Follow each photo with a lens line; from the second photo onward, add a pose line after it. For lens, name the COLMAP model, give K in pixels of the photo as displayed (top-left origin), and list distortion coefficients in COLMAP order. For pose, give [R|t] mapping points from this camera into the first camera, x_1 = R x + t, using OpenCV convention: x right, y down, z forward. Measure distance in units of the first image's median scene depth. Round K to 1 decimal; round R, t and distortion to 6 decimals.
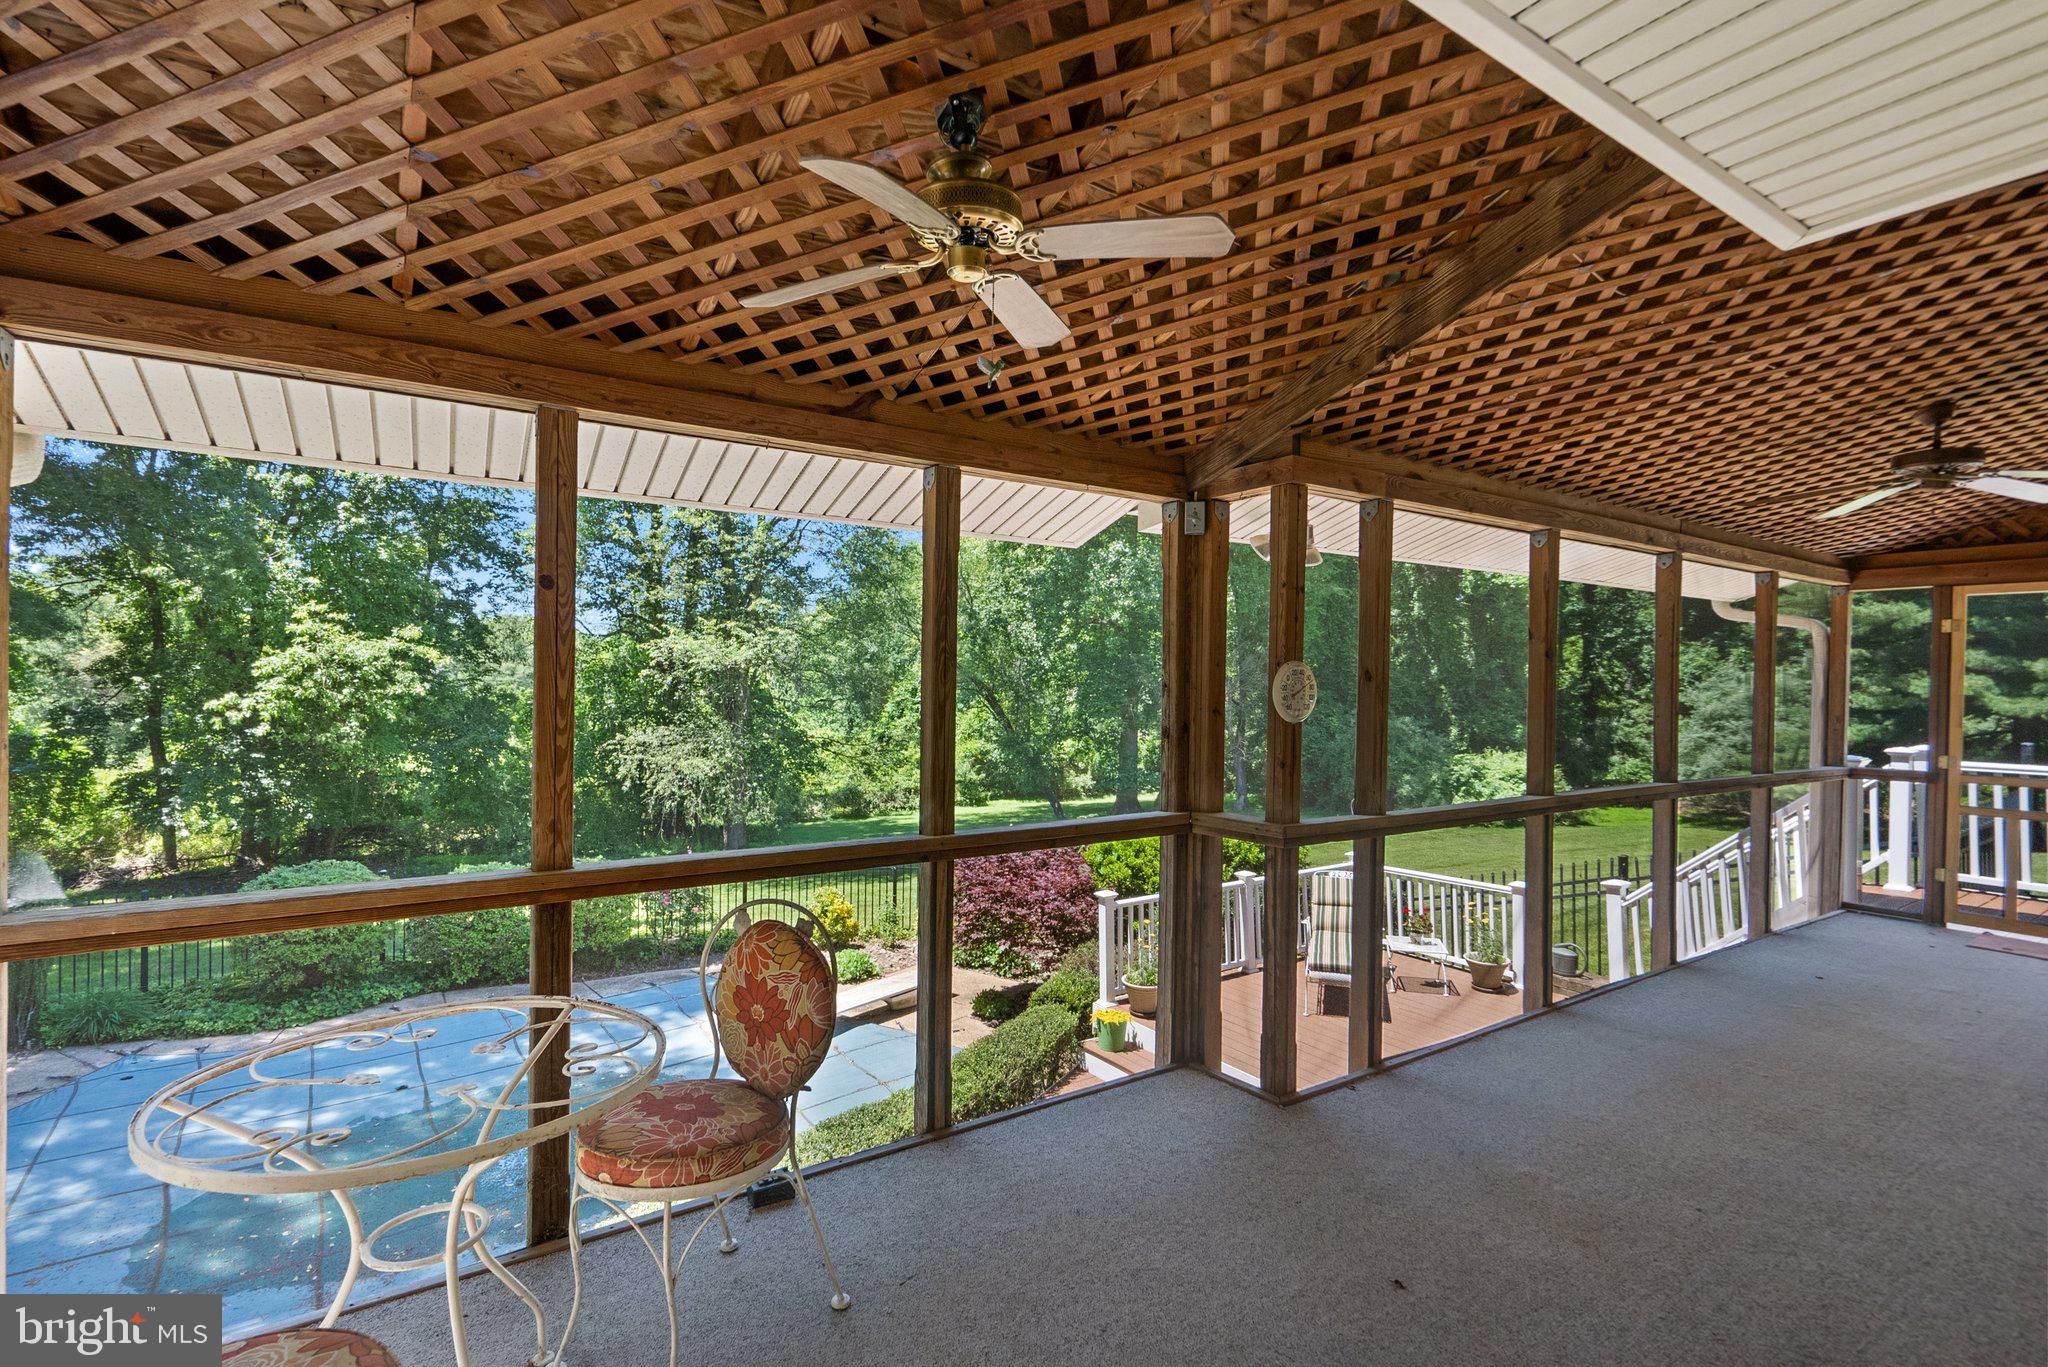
lens RADIAL K [[962.6, 0, 1016.6], [0, 962.6, 680.7], [0, 0, 1]] dist [0.000526, 0.000797]
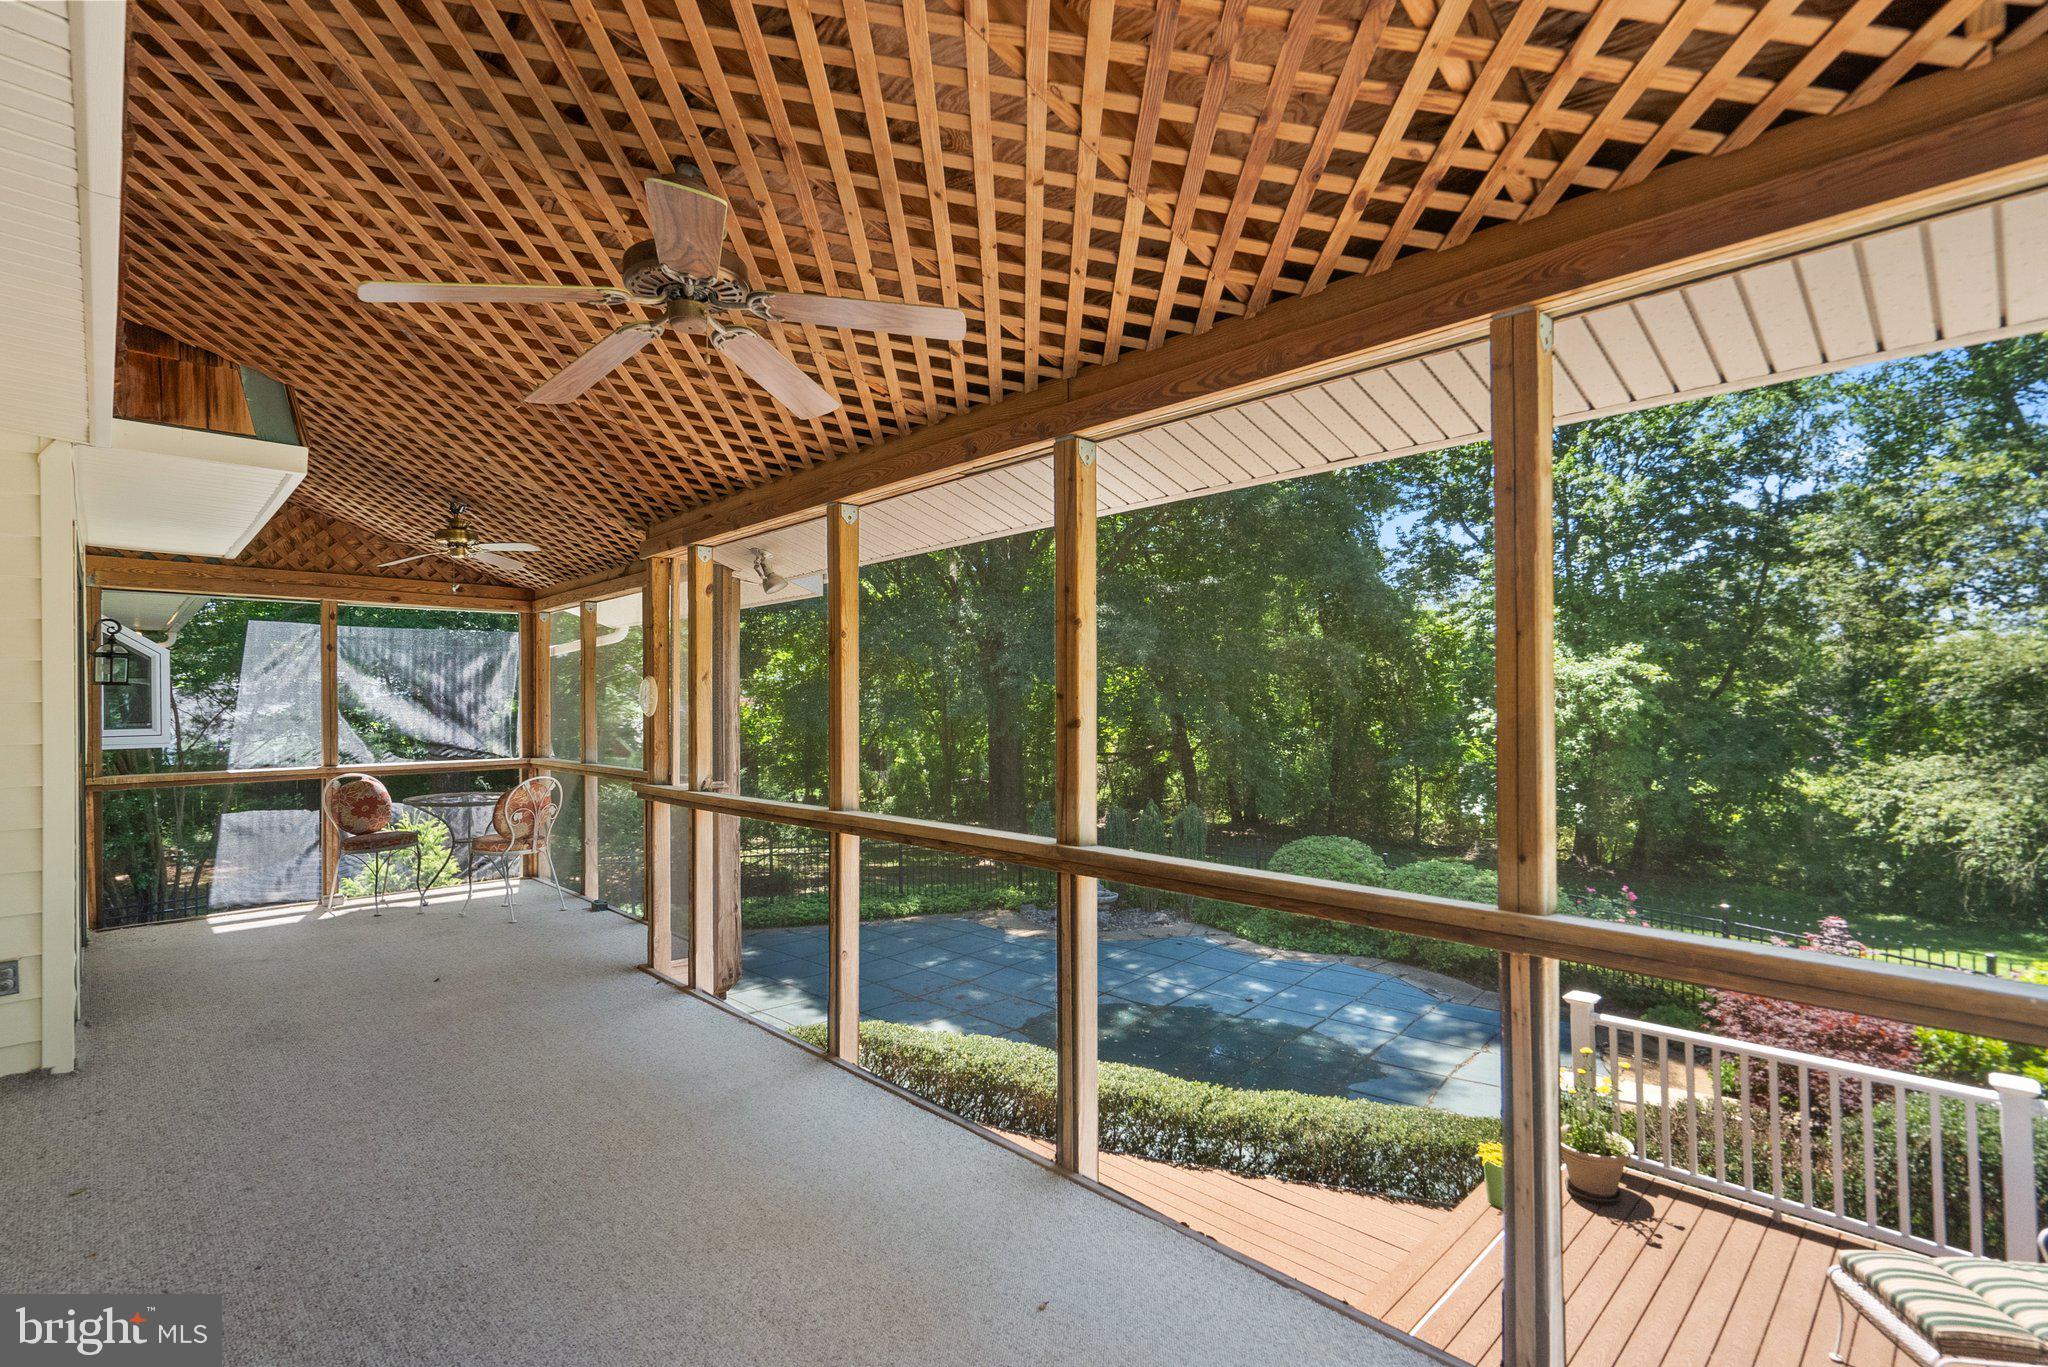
lens RADIAL K [[962.6, 0, 1013.3], [0, 962.6, 695.5], [0, 0, 1]] dist [0.000526, 0.000797]
pose [[0.163106, -0.017856, -0.986447, 0.623387], [0.012891, 0.999789, -0.015966, 0.012921], [0.986524, -0.010112, 0.163301, 0.441301]]
